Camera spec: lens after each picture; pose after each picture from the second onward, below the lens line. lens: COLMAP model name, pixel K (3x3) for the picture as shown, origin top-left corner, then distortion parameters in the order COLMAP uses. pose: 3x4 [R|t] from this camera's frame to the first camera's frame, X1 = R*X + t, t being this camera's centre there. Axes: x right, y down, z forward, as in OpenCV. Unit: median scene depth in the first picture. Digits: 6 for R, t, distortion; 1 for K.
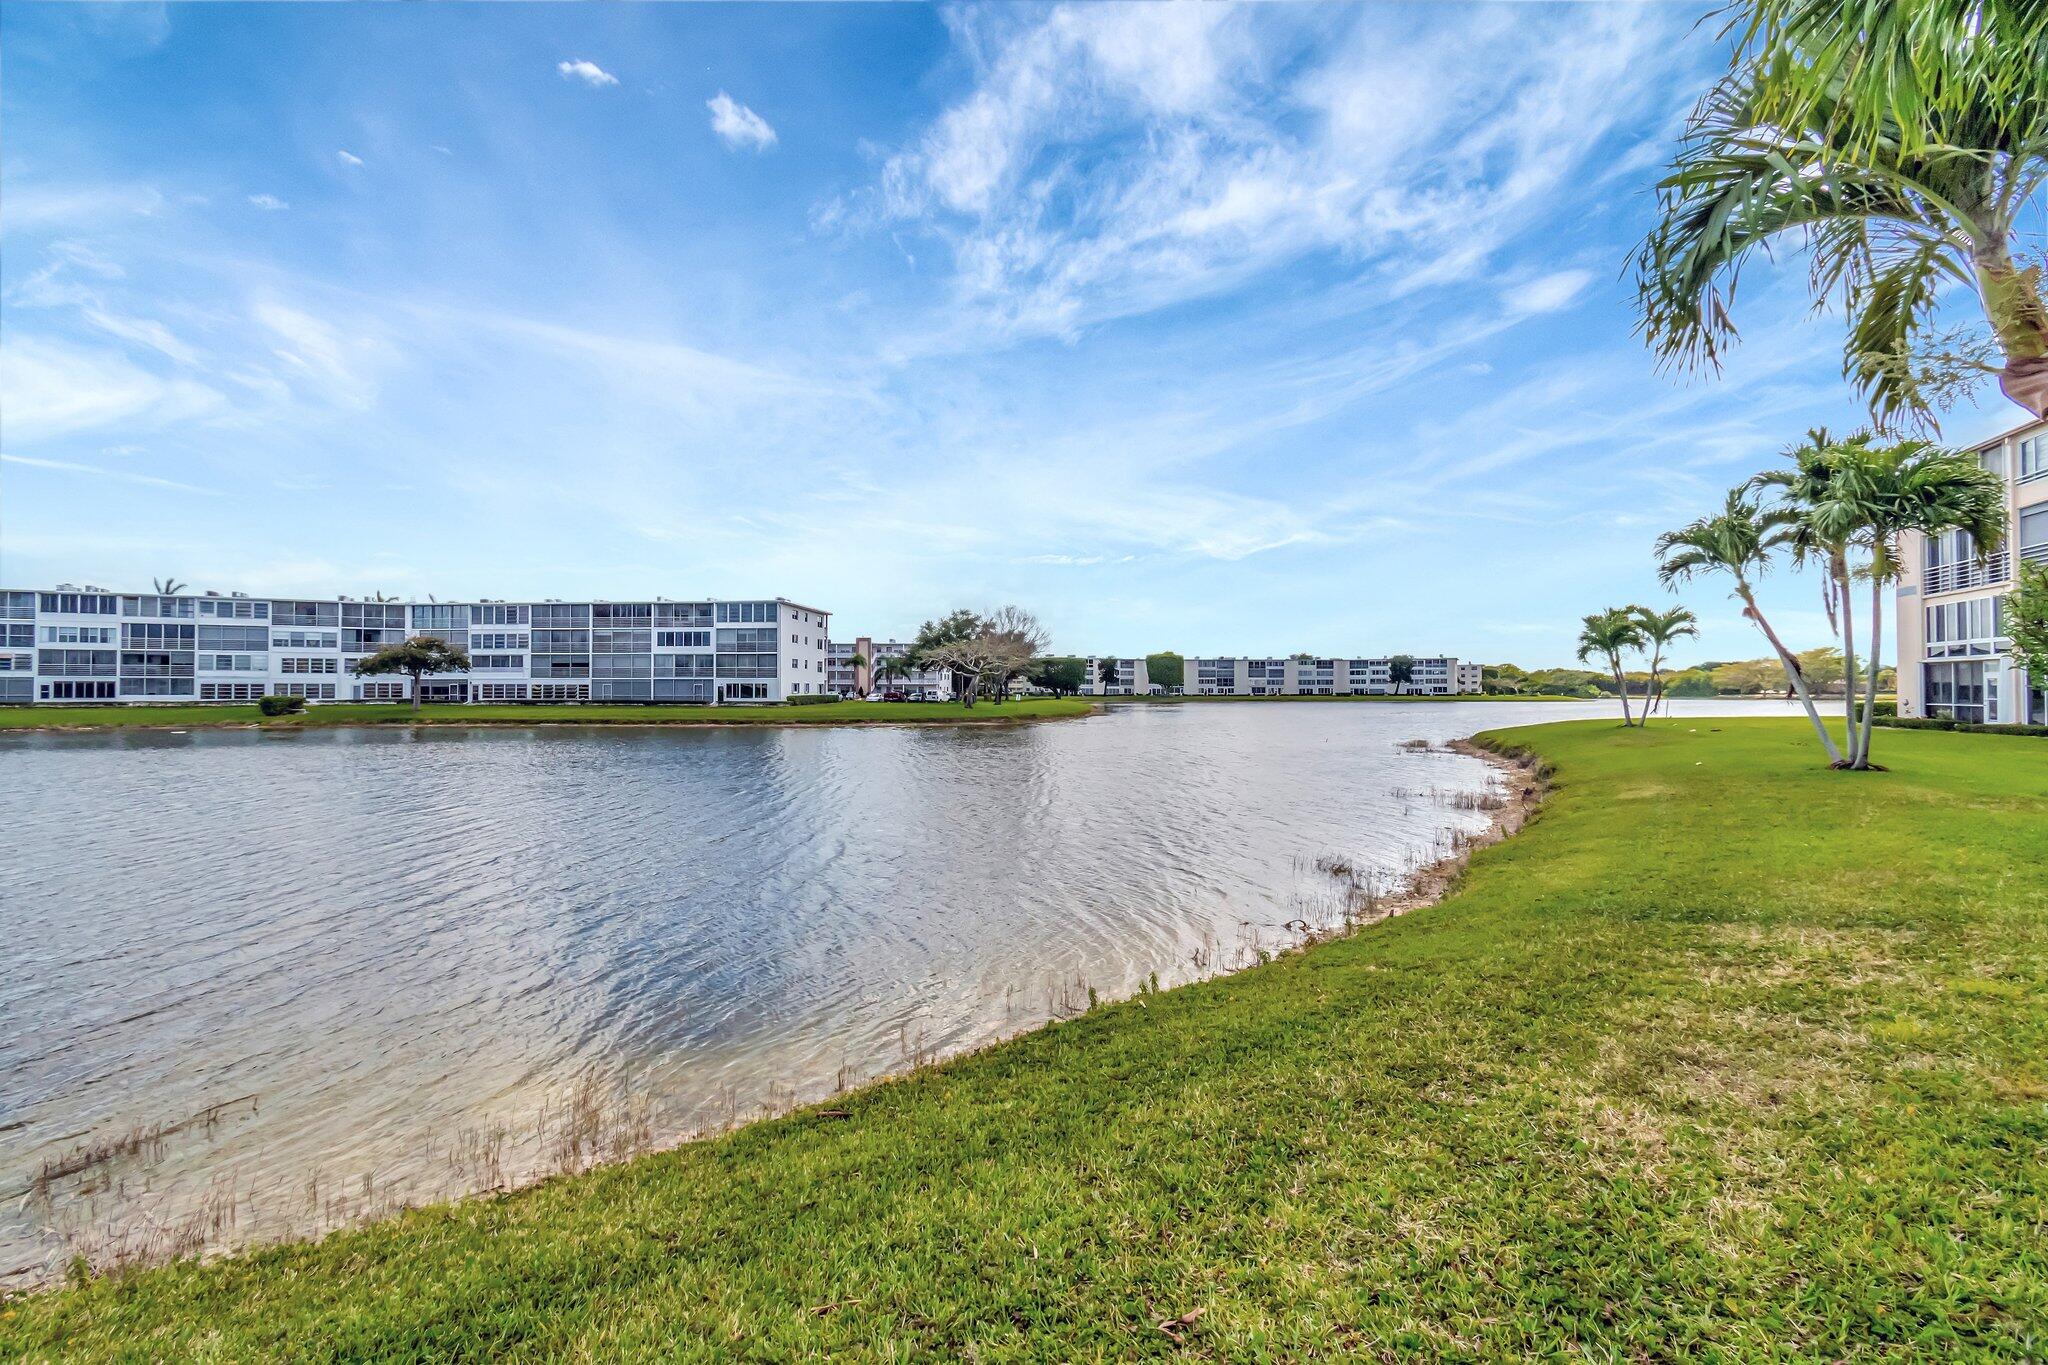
lens RADIAL K [[934.6, 0, 1023.6], [0, 934.6, 683.1], [0, 0, 1]] dist [0.009035, -0.003871]
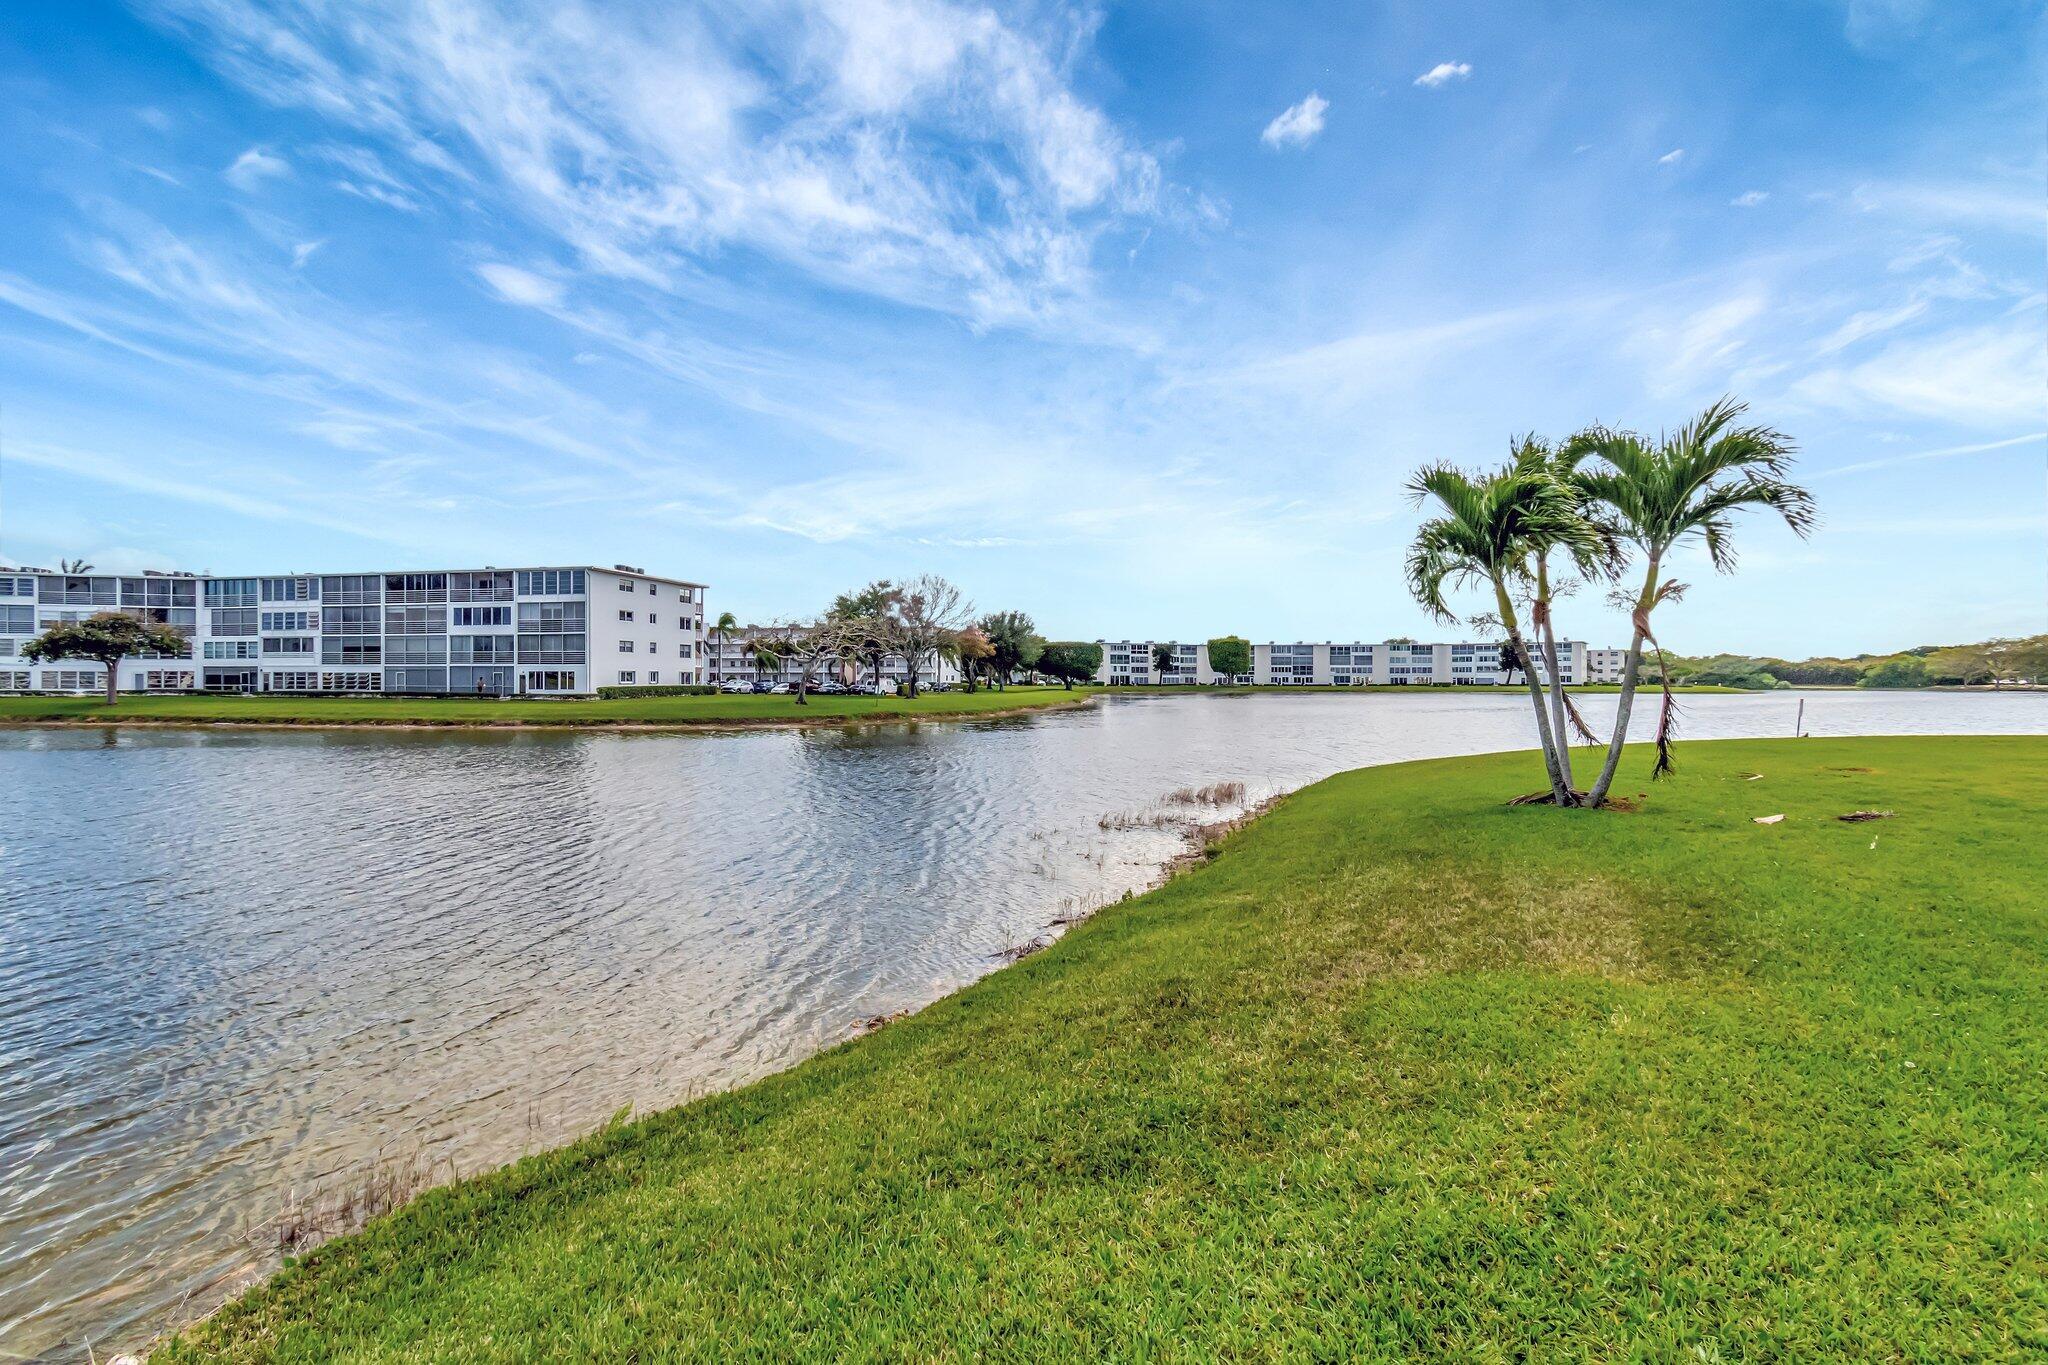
lens RADIAL K [[934.6, 0, 1014.1], [0, 934.6, 667.7], [0, 0, 1]] dist [0.009035, -0.003871]
pose [[0.990387, -0.000211, -0.138324, 0.167972], [-0.000307, 0.999993, -0.003720, 0.000084], [0.138324, 0.003727, 0.990380, 0.218925]]
